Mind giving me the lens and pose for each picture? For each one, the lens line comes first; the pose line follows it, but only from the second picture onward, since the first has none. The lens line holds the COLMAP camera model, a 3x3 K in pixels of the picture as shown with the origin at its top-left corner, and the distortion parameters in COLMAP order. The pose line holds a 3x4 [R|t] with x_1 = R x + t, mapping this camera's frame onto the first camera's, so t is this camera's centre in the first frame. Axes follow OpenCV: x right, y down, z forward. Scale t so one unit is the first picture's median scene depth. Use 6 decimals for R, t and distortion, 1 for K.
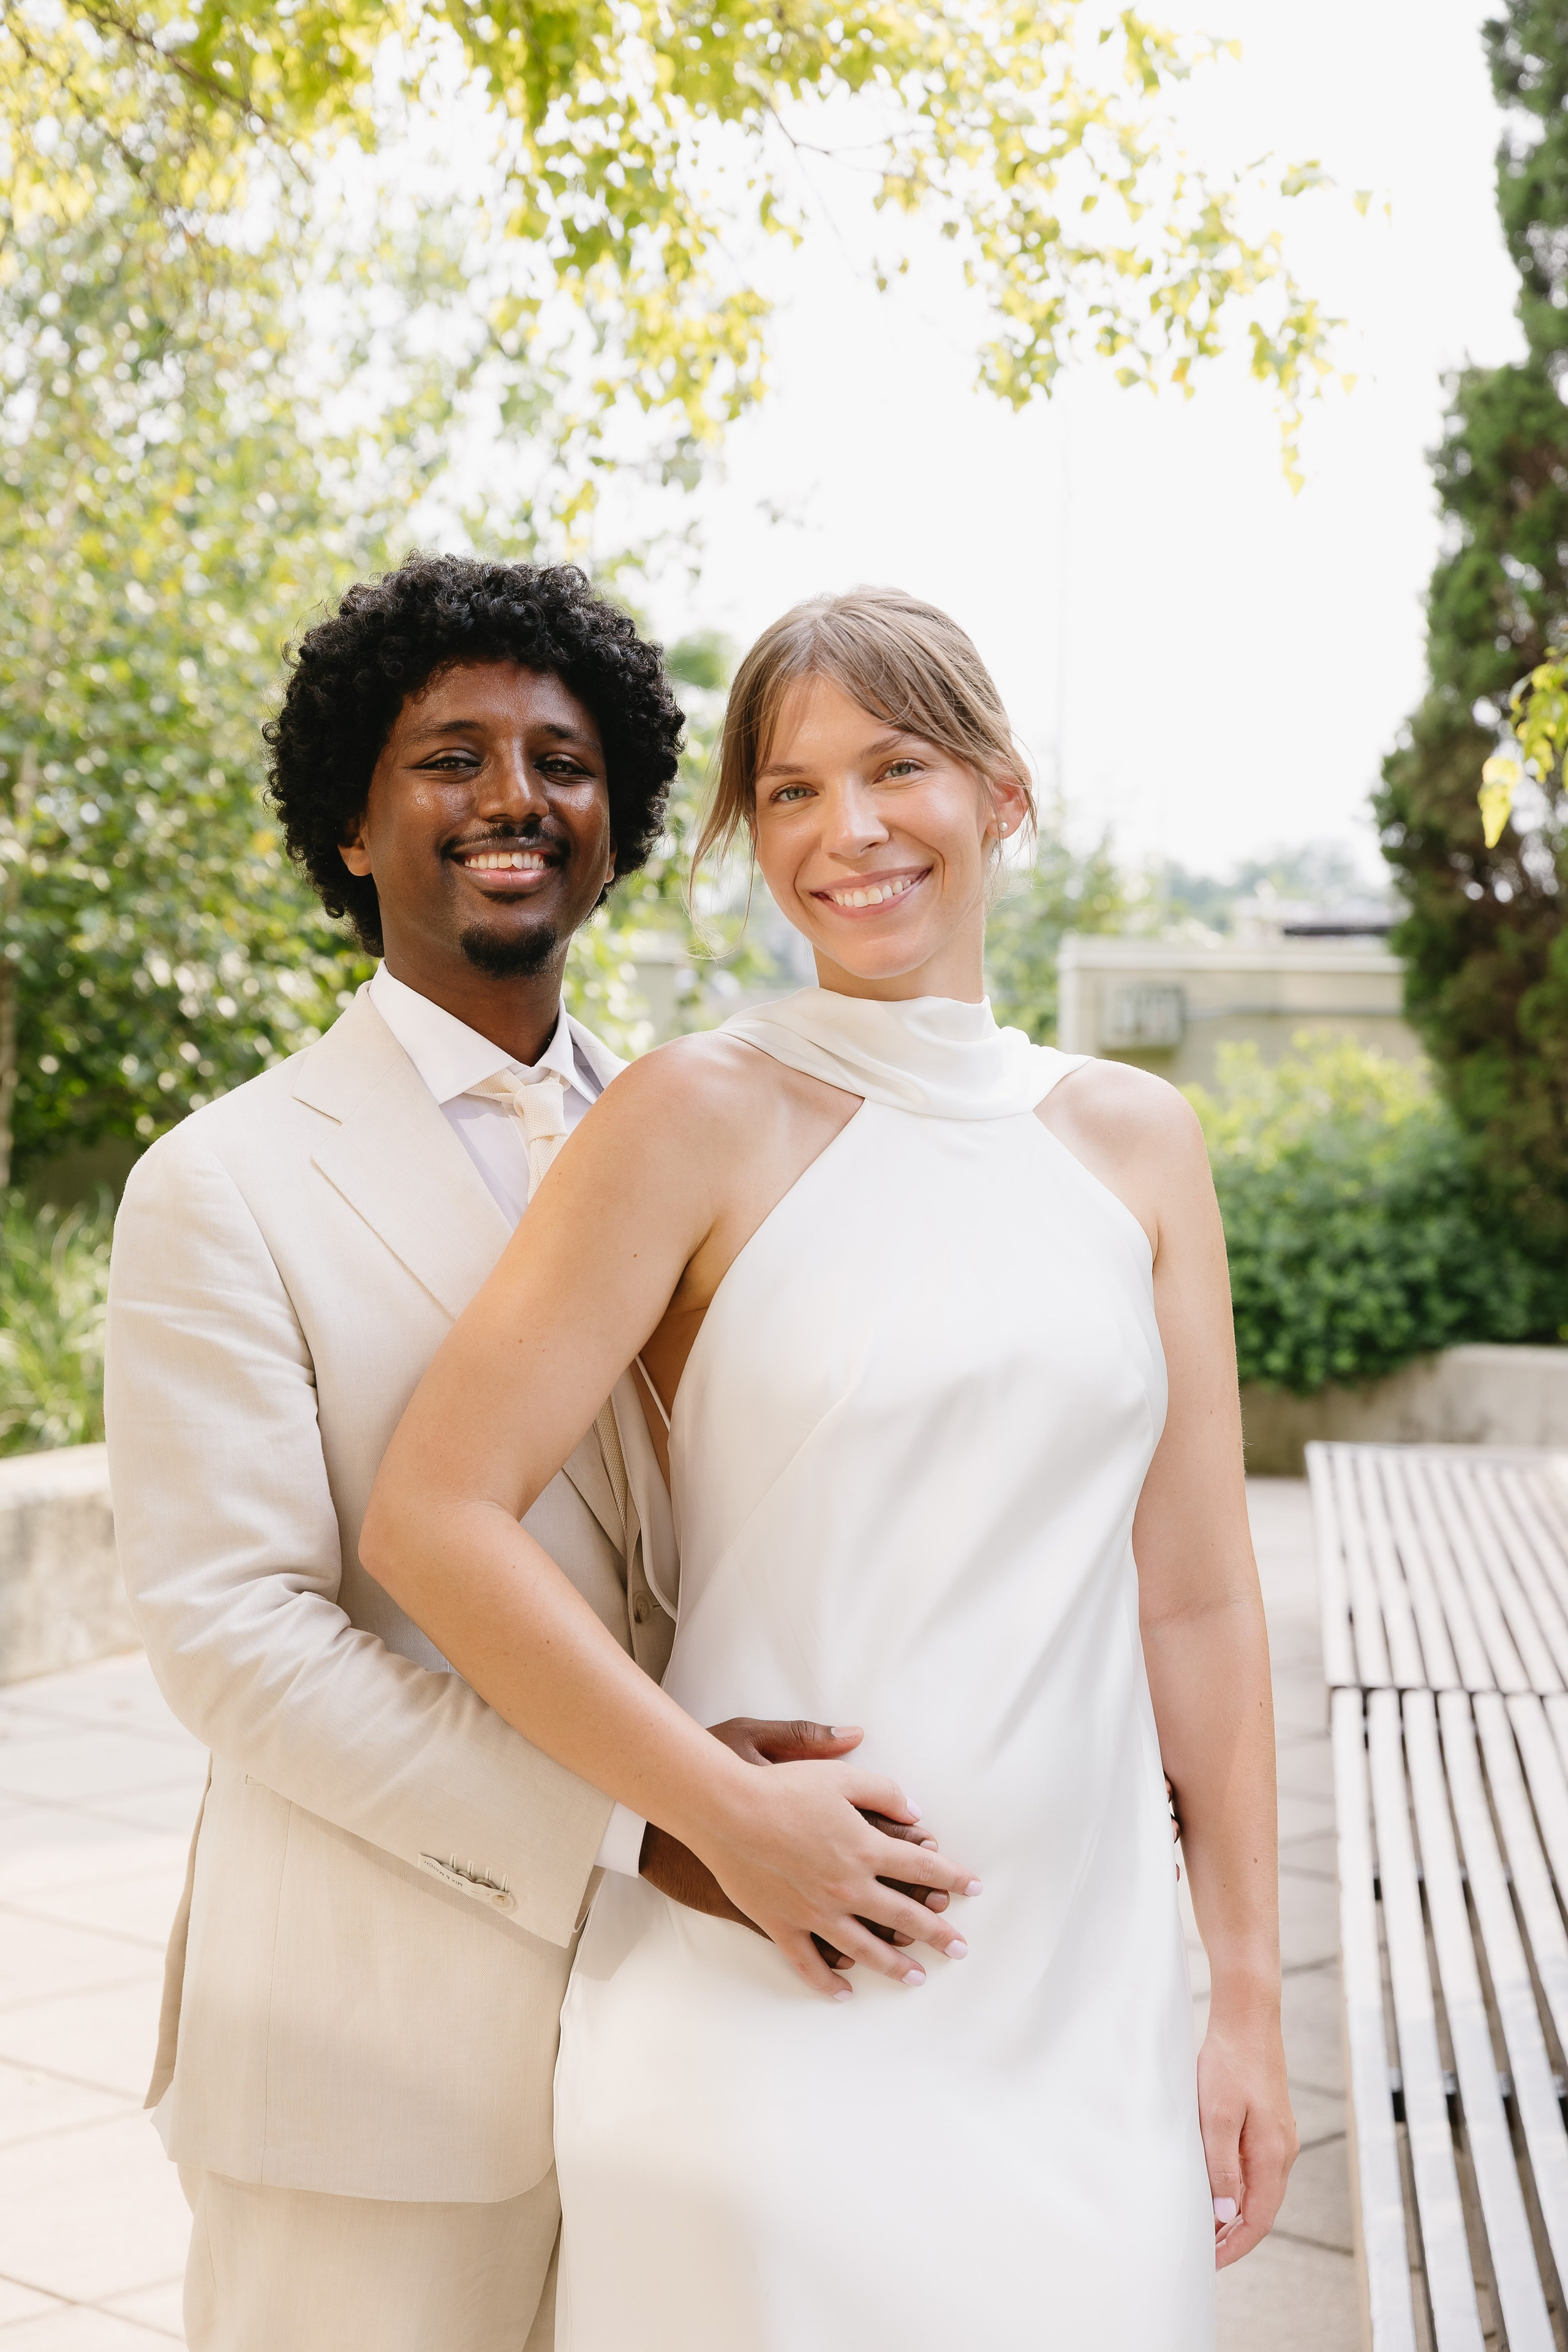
lens RADIAL K [[4039.9, 0, 780.4], [0, 4039.9, 1171.3], [0, 0, 1]] dist [0.042644, 0.000000]
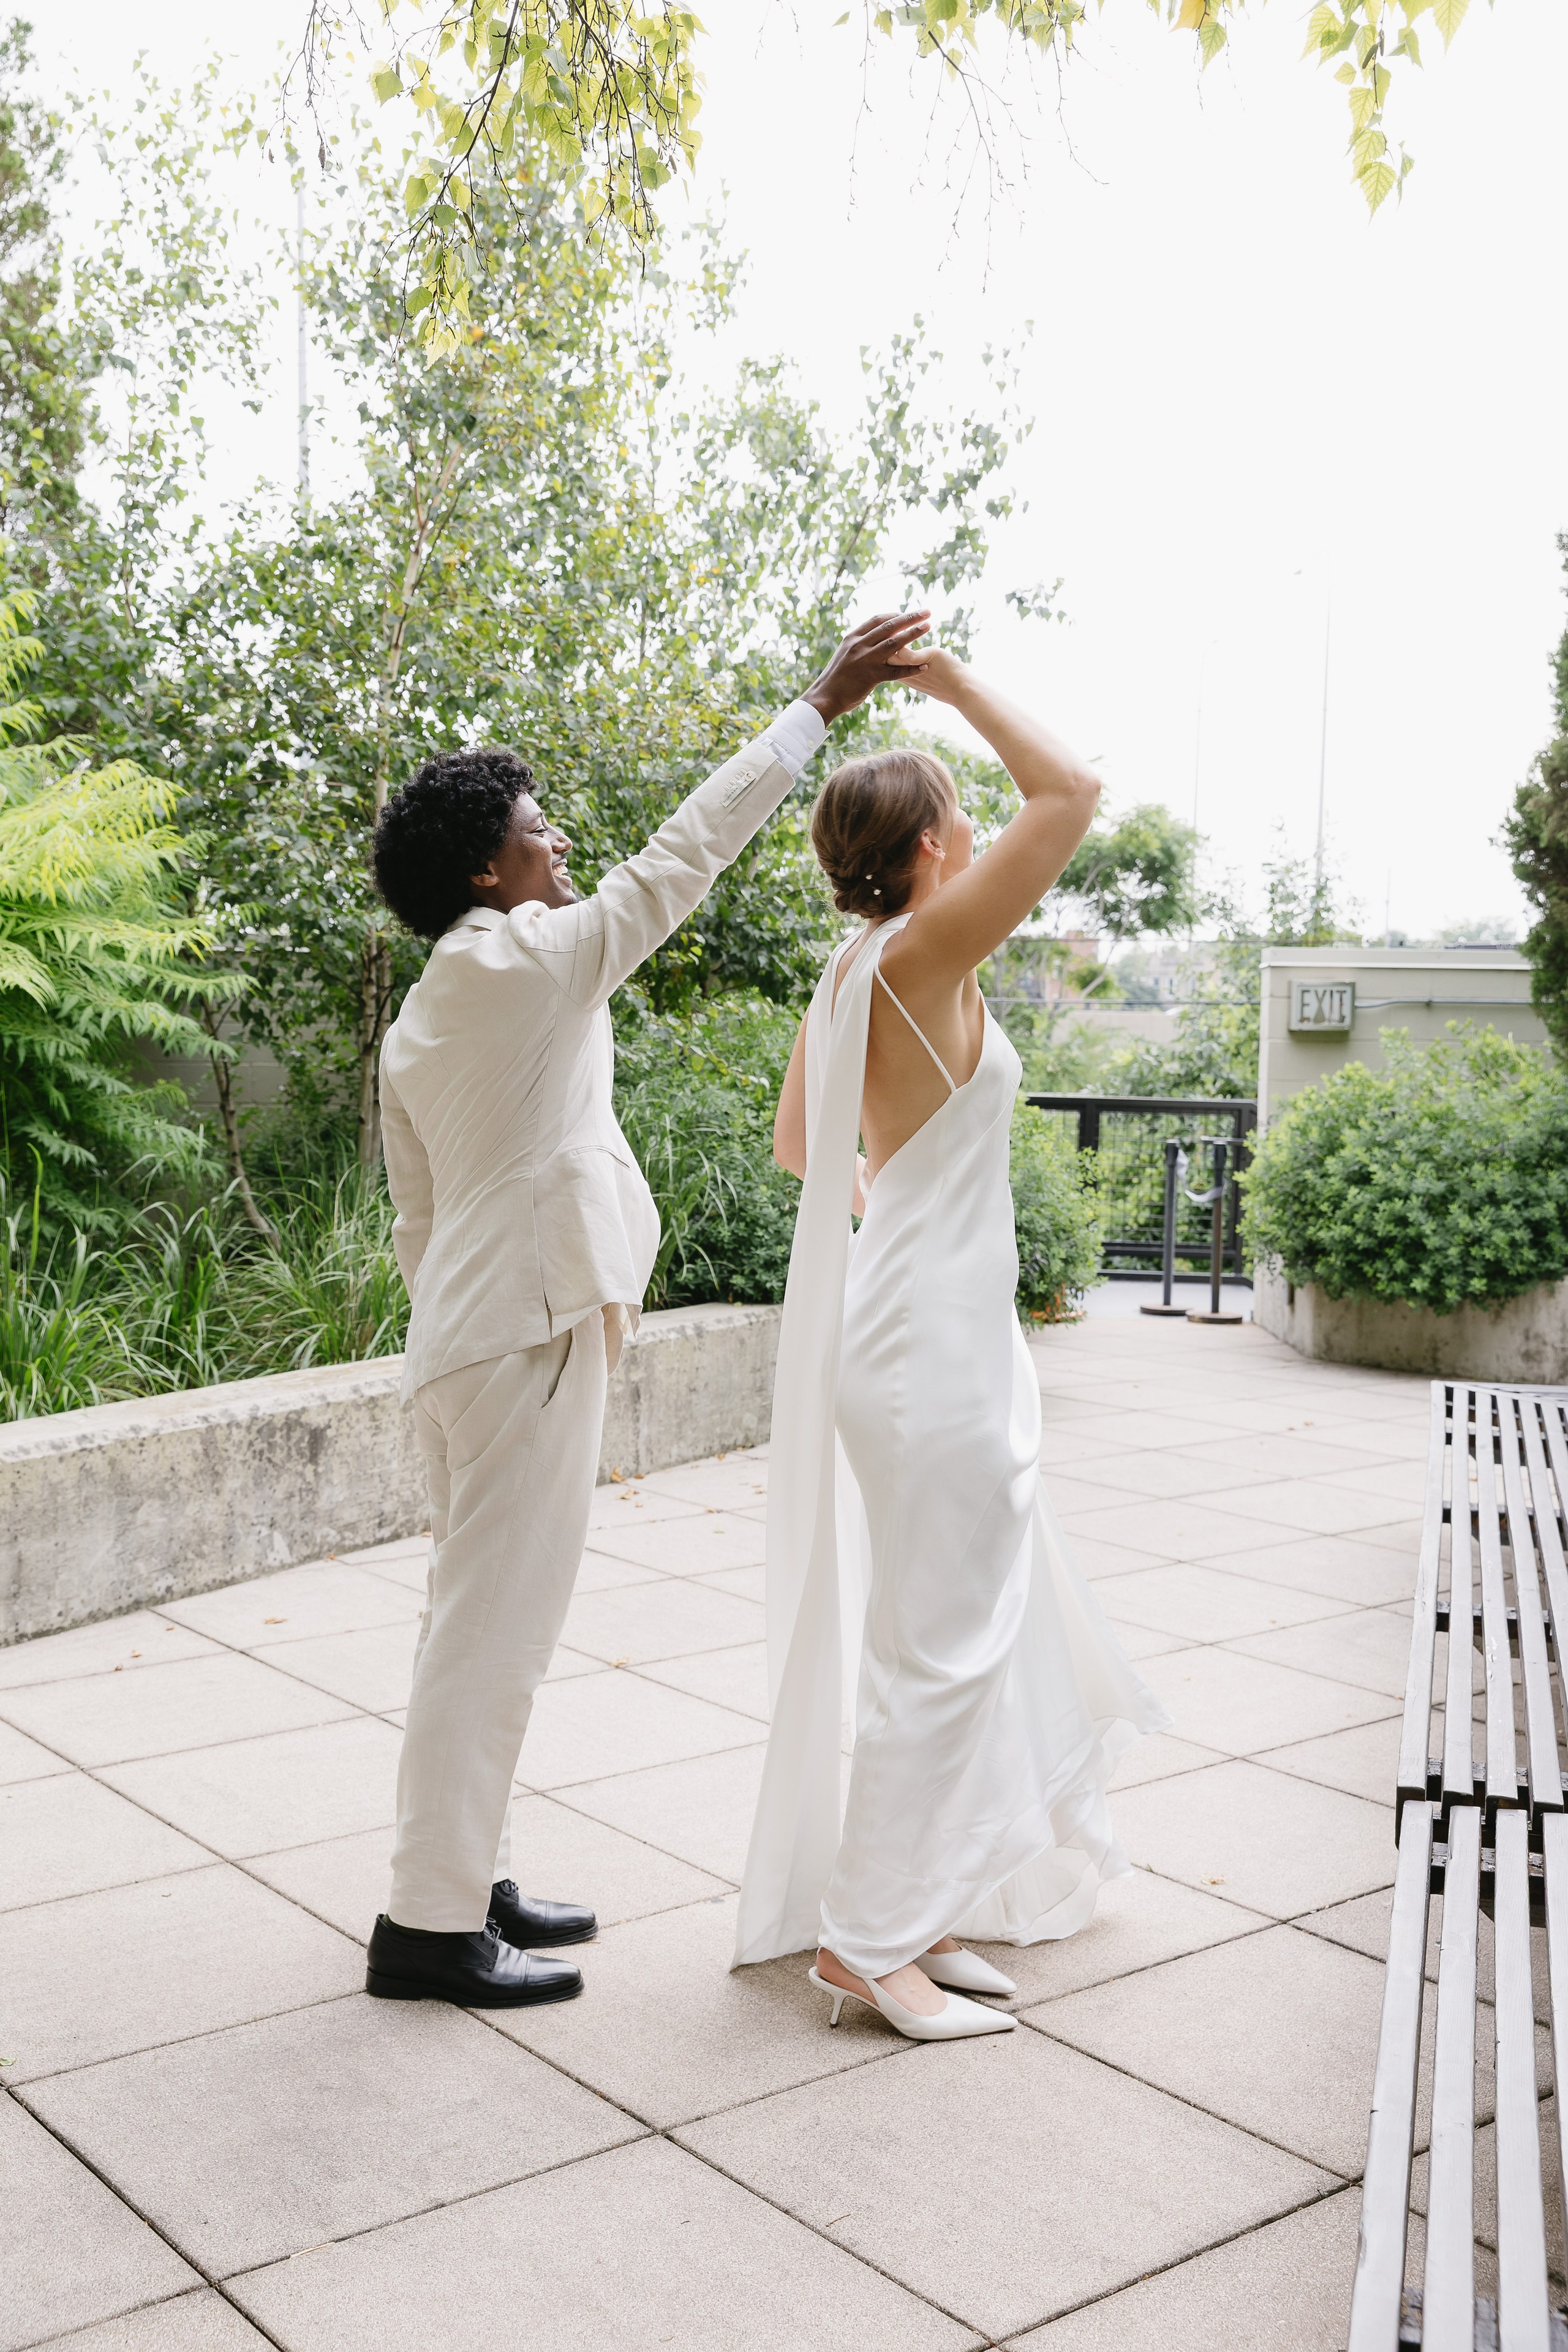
lens RADIAL K [[2431.6, 0, 786.1], [0, 2431.6, 1162.4], [0, 0, 1]] dist [0.037637, 0.000000]
pose [[0.989166, 0.010182, -0.146447, 0.050007], [-0.007744, 0.999822, 0.017207, -0.001321], [0.146596, -0.015887, 0.989069, 0.299057]]
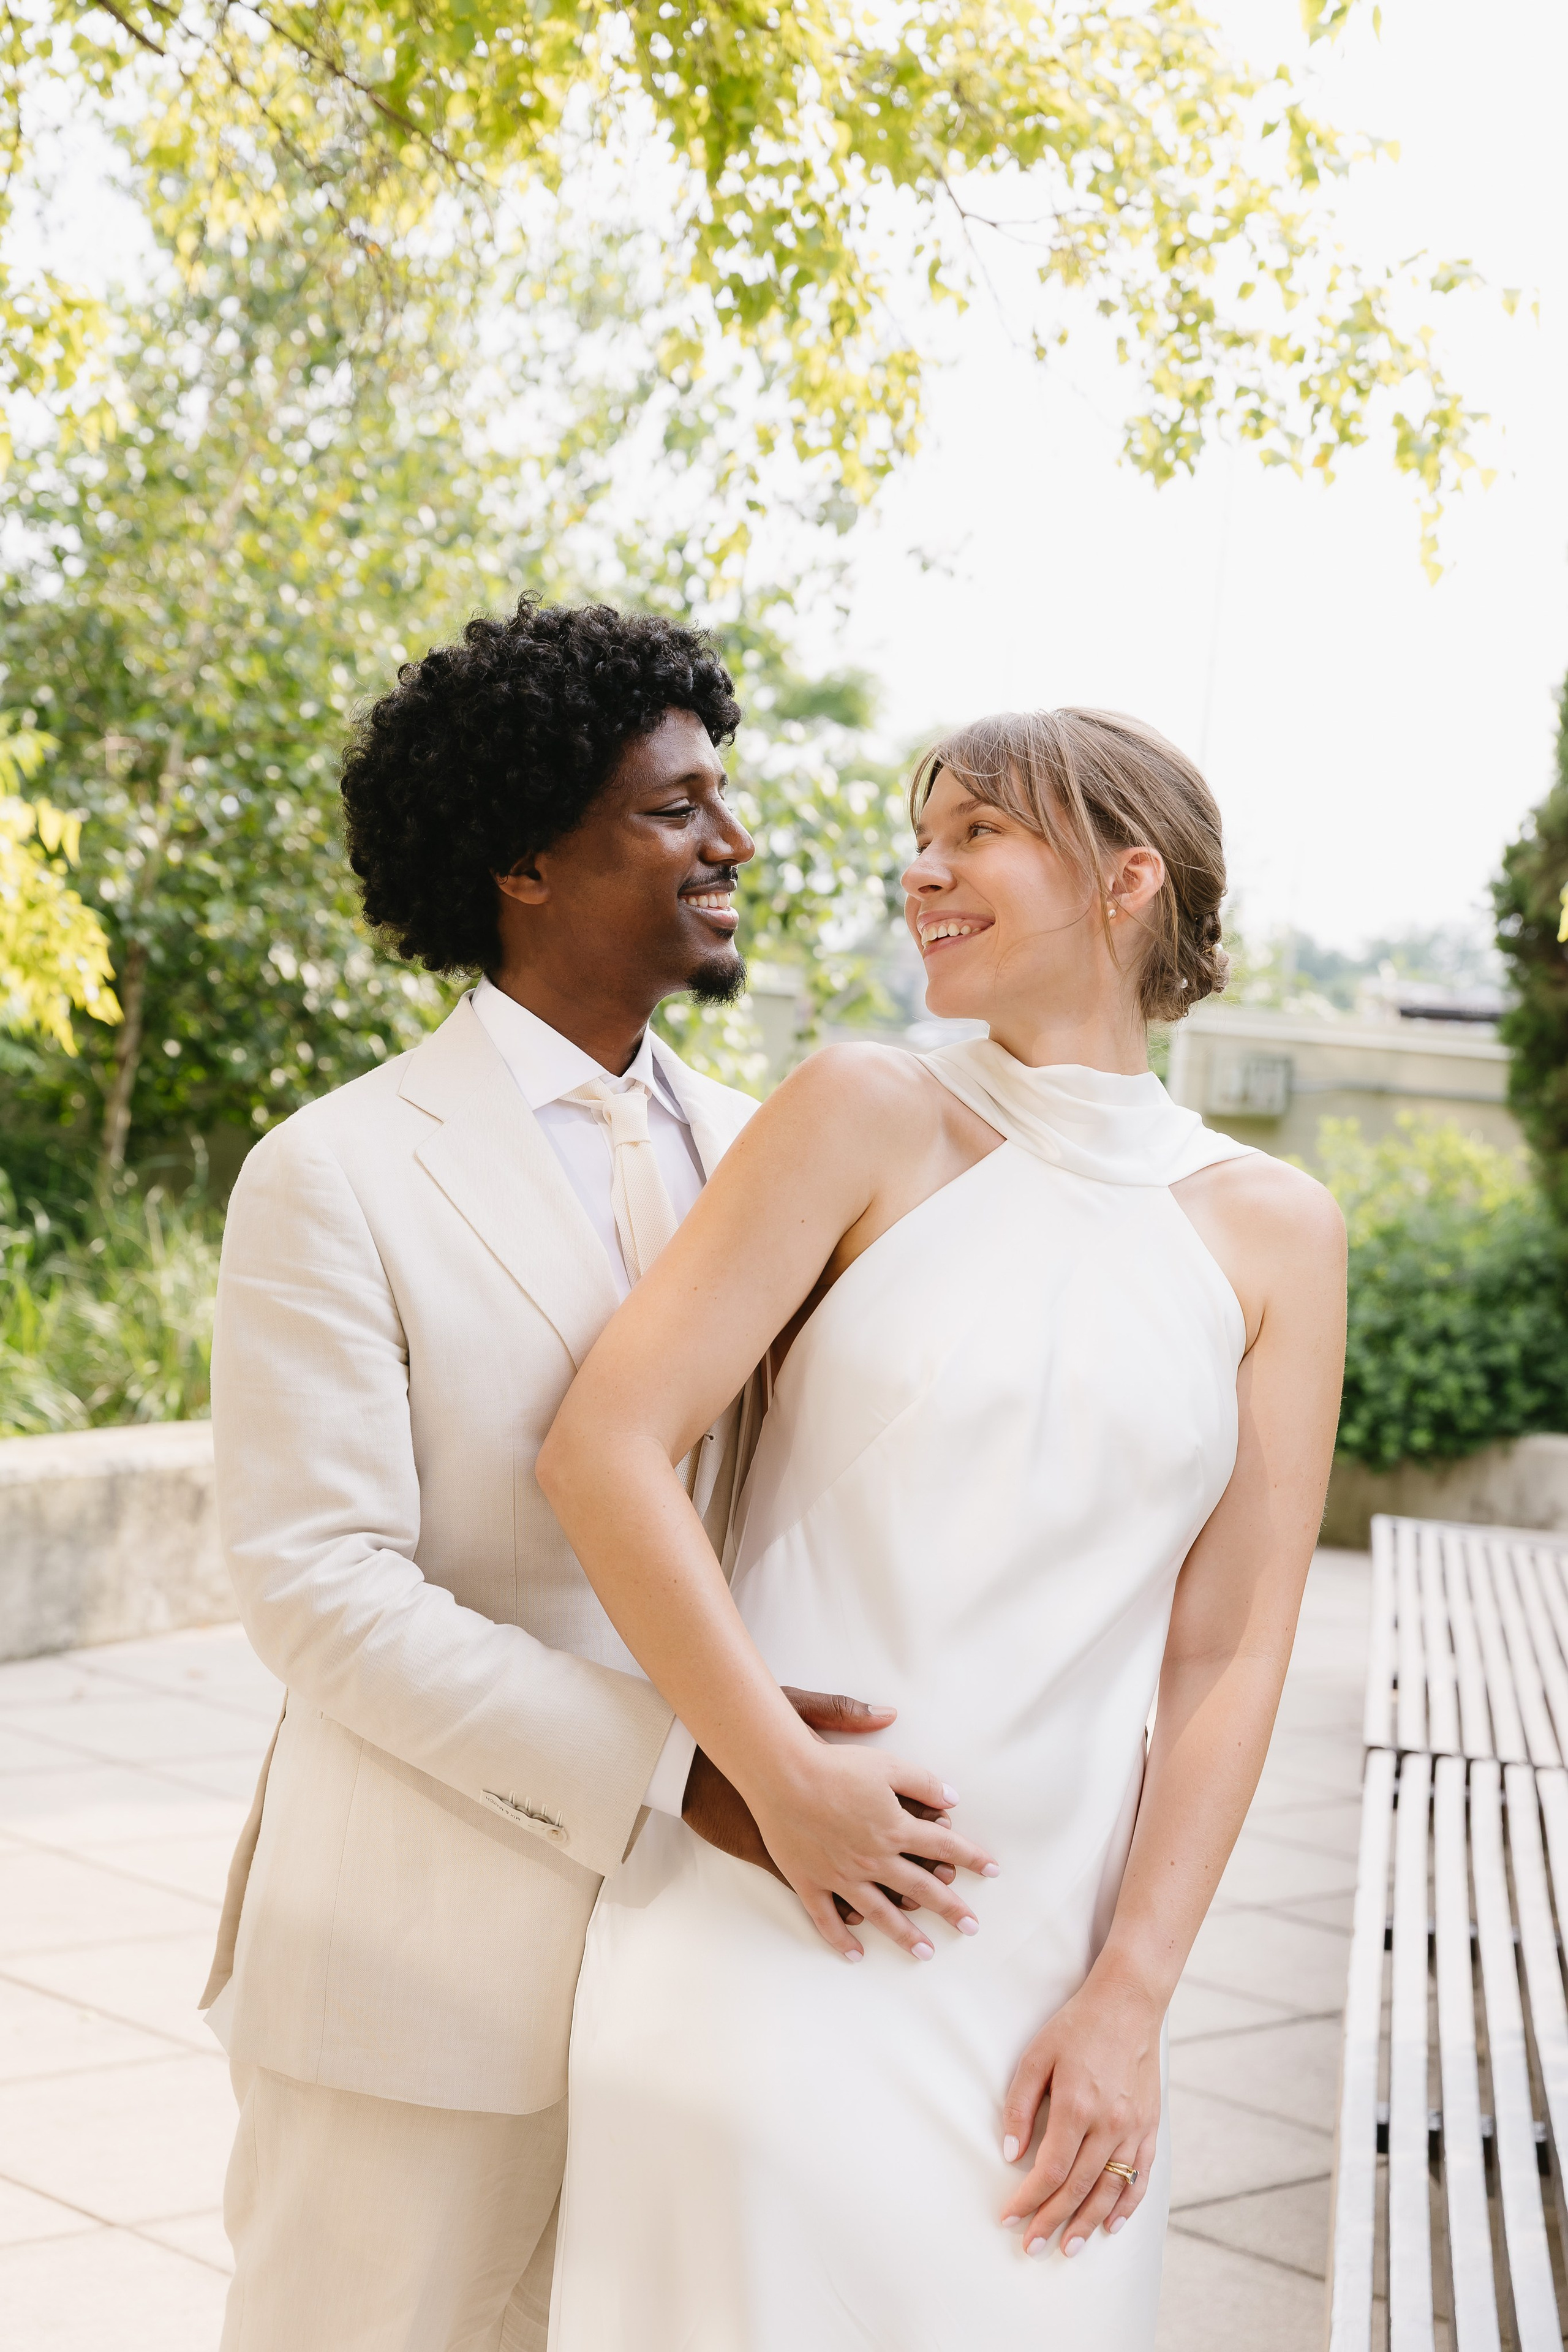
lens RADIAL K [[4039.9, 0, 779.3], [0, 4039.9, 1187.6], [0, 0, 1]] dist [0.042644, 0.000000]
pose [[0.996628, 0.077618, -0.026613, 0.002091], [-0.077753, 0.996964, -0.004081, 0.000875], [0.026216, 0.006137, 0.999637, -0.017838]]
